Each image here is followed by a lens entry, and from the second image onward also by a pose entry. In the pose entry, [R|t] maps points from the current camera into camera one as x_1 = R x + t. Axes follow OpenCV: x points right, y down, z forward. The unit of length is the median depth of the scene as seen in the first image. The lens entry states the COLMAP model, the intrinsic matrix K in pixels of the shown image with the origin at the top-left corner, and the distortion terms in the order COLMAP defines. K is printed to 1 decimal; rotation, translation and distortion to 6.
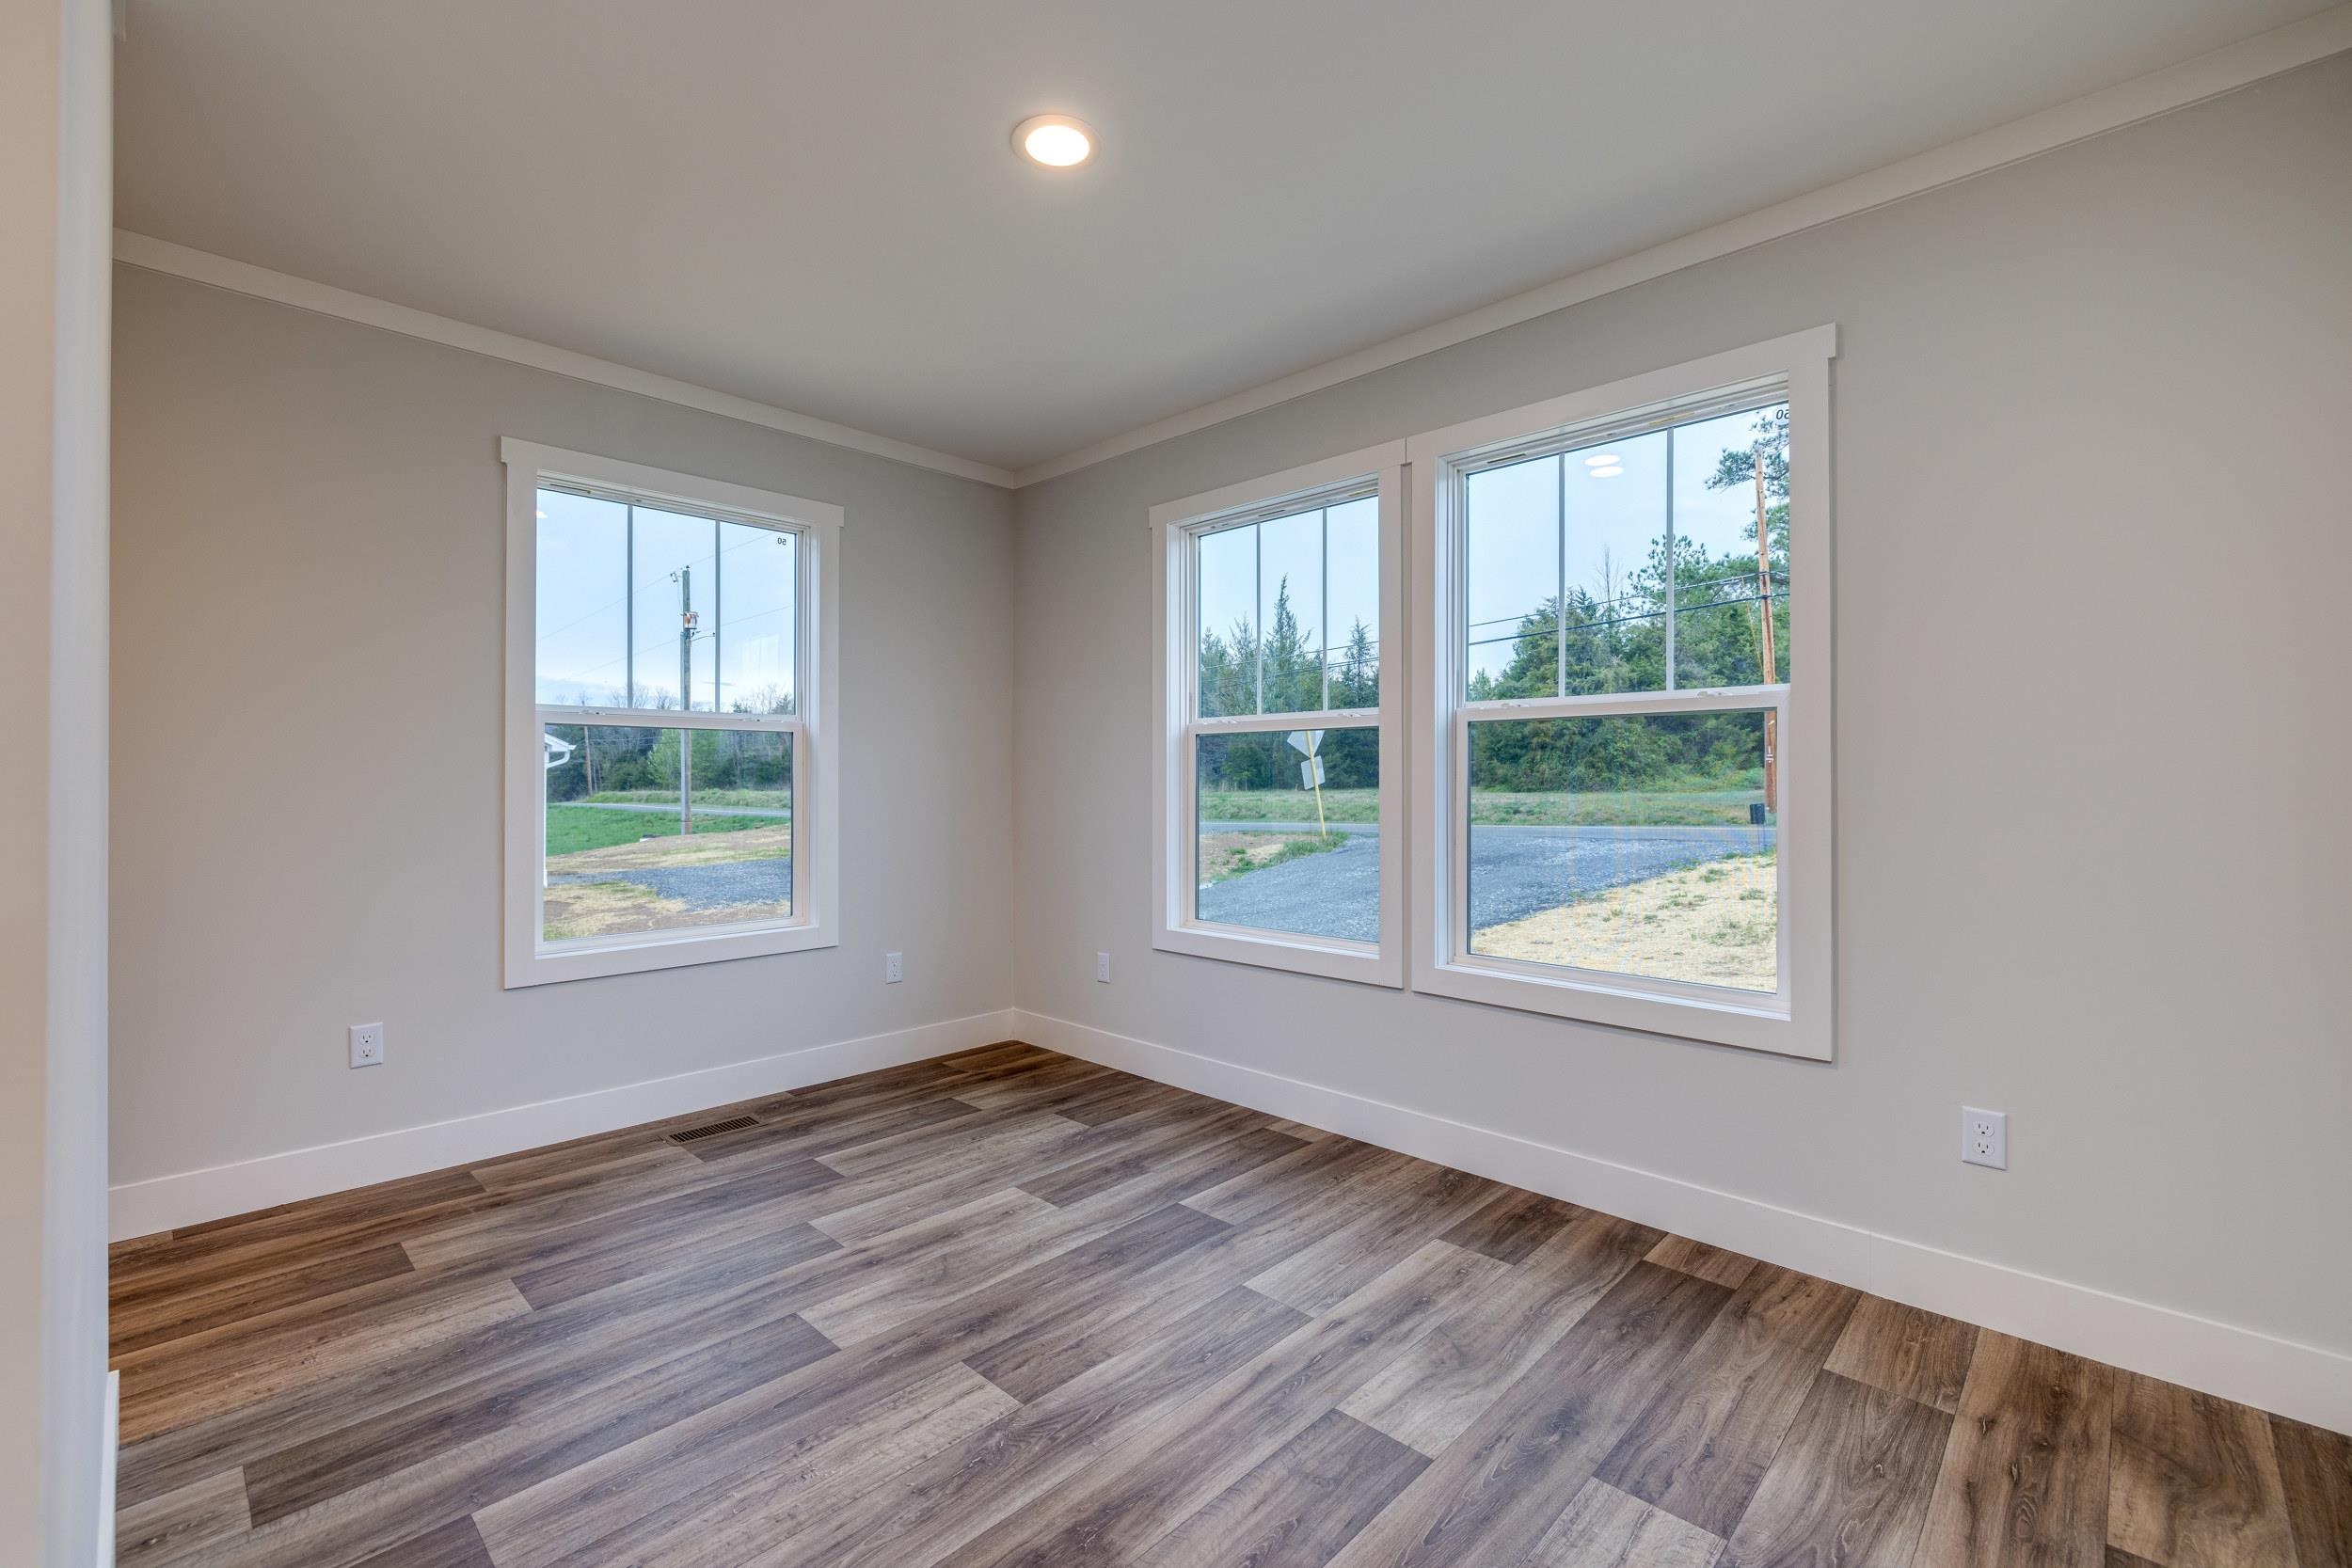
lens RADIAL K [[1002.7, 0, 1183.9], [0, 1002.7, 774.7], [0, 0, 1]] dist [-0.002690, 0.000304]
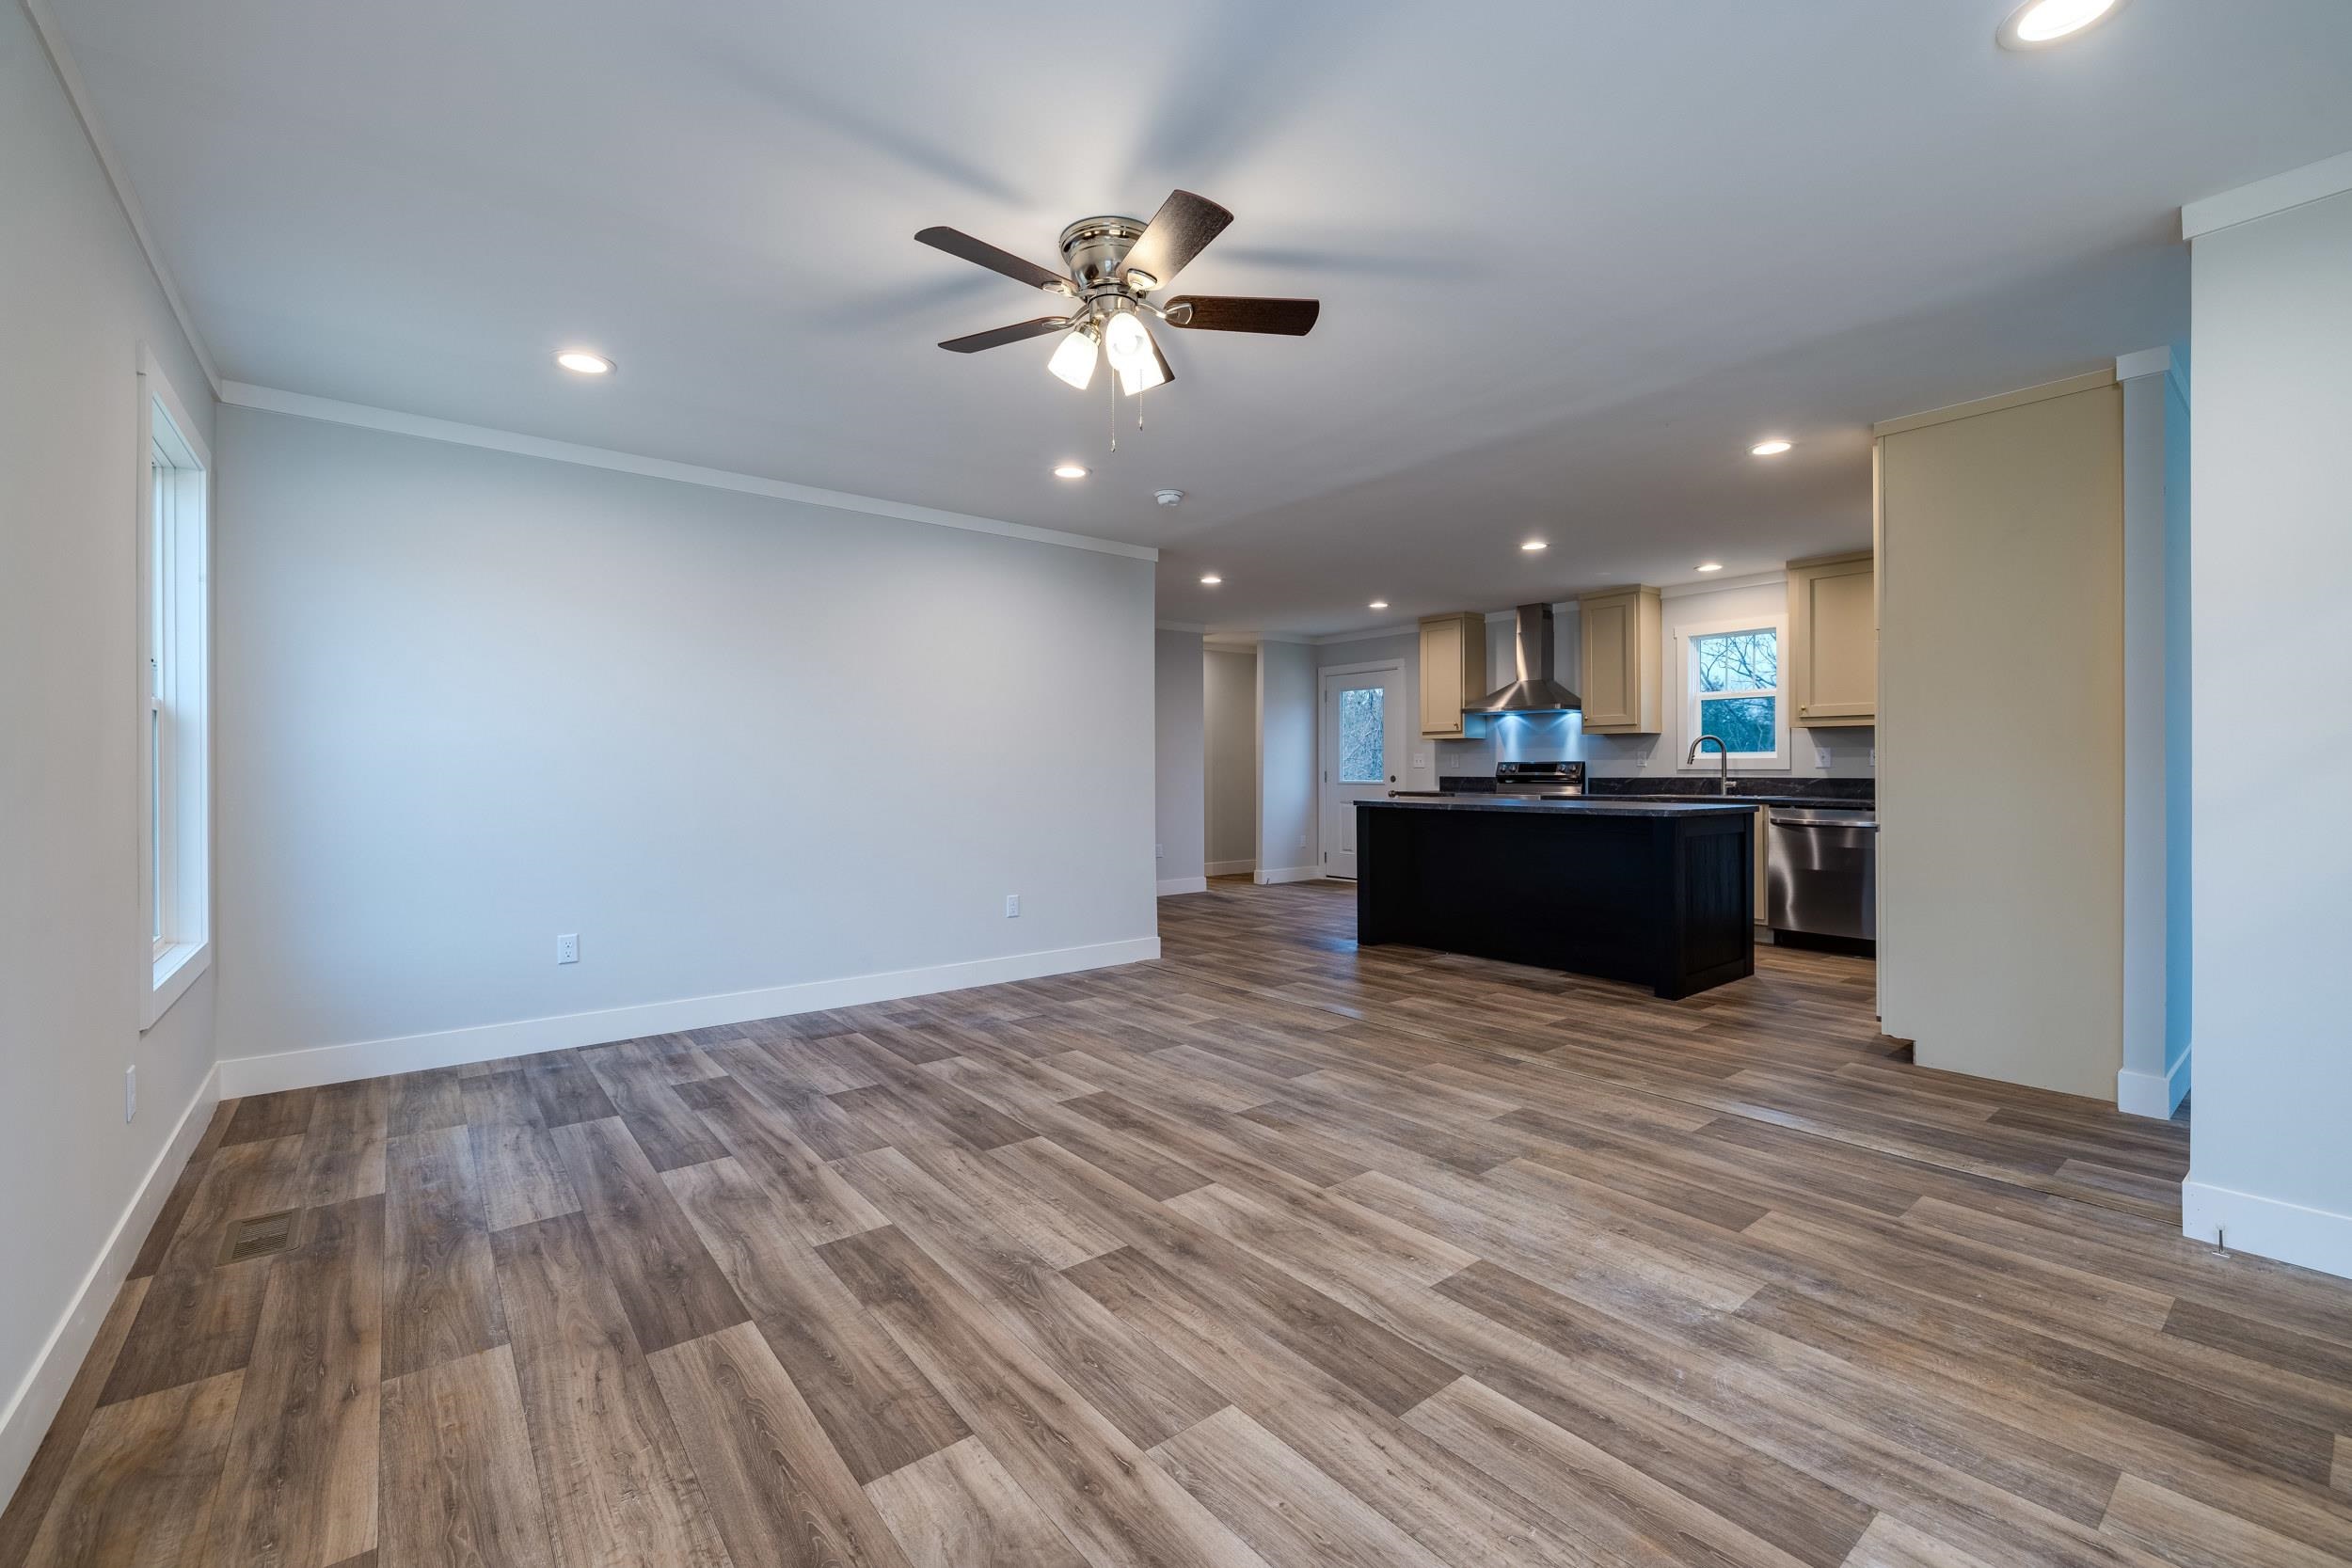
lens RADIAL K [[979.6, 0, 1182.2], [0, 979.6, 744.7], [0, 0, 1]] dist [-0.004496, -0.000317]
pose [[-0.134125, -0.025765, -0.990629, 0.891824], [0.009536, 0.999582, -0.027289, -0.006823], [0.990918, -0.013107, -0.133824, 1.104059]]
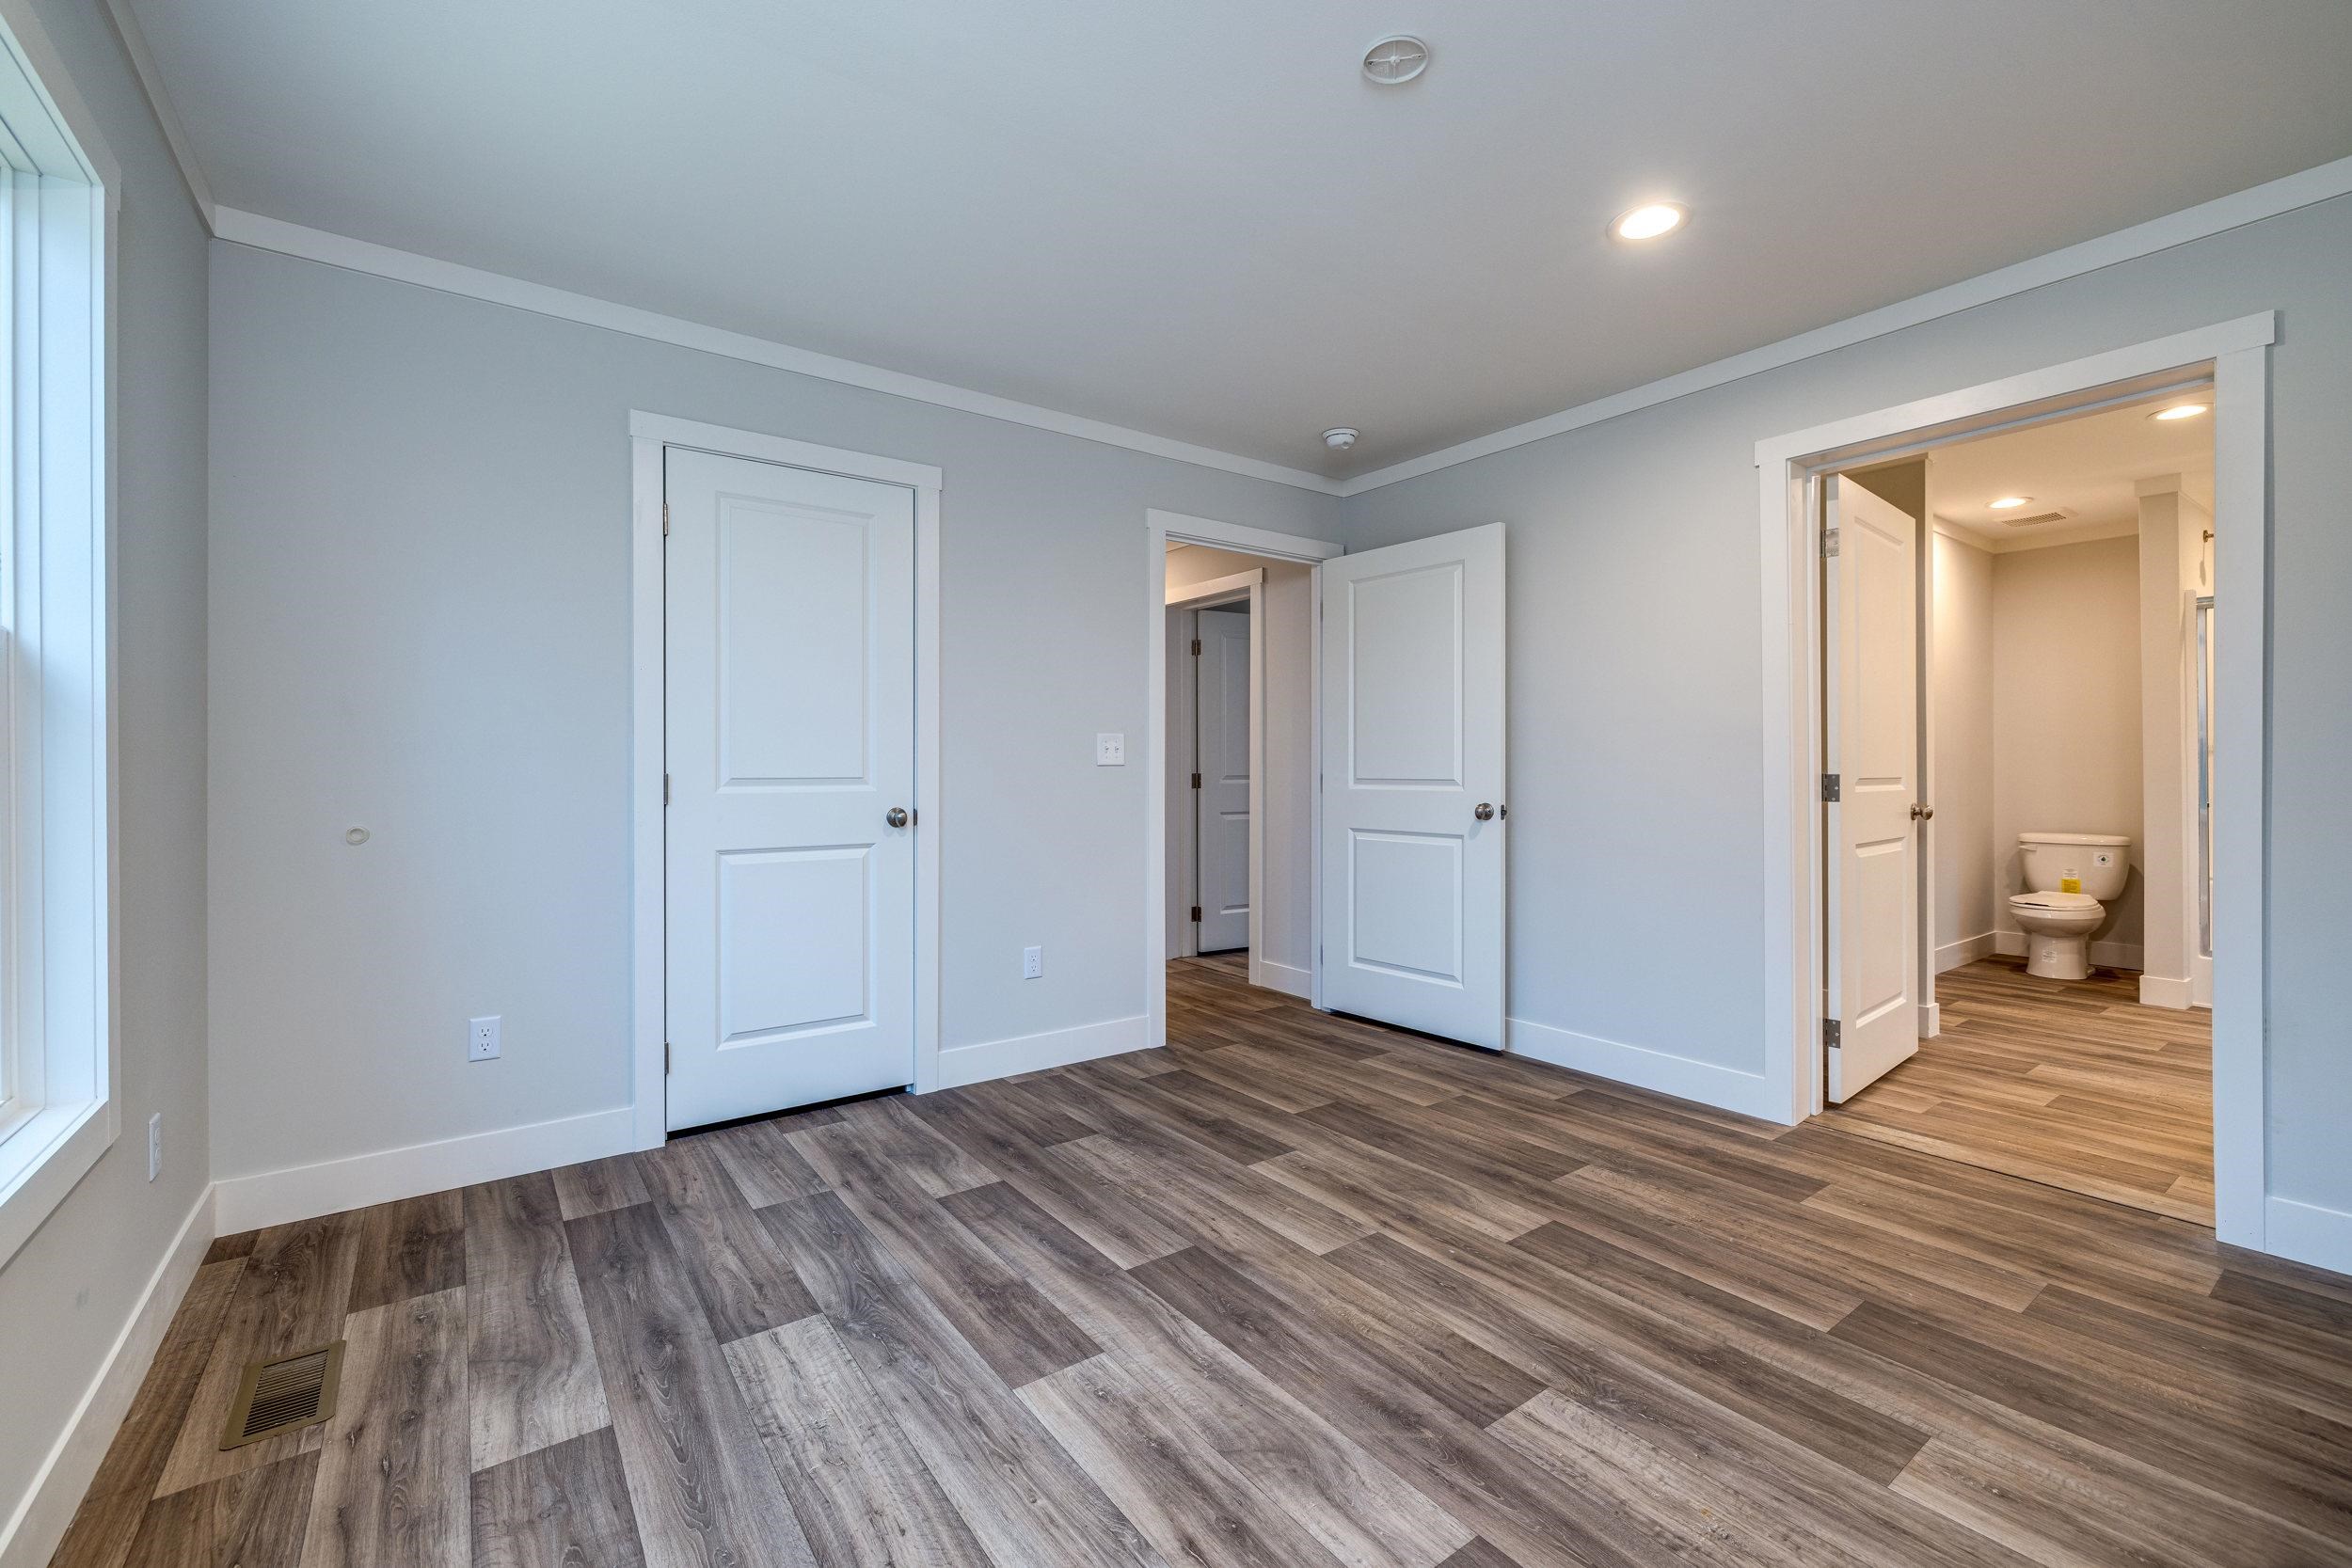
lens RADIAL K [[972.5, 0, 1177.3], [0, 972.5, 772.2], [0, 0, 1]] dist [-0.001170, -0.000032]
pose [[0.177987, -0.002790, 0.984029, -1.000166], [-0.005802, 0.999976, 0.003885, -0.002139], [-0.984016, -0.006401, 0.177966, 0.996329]]
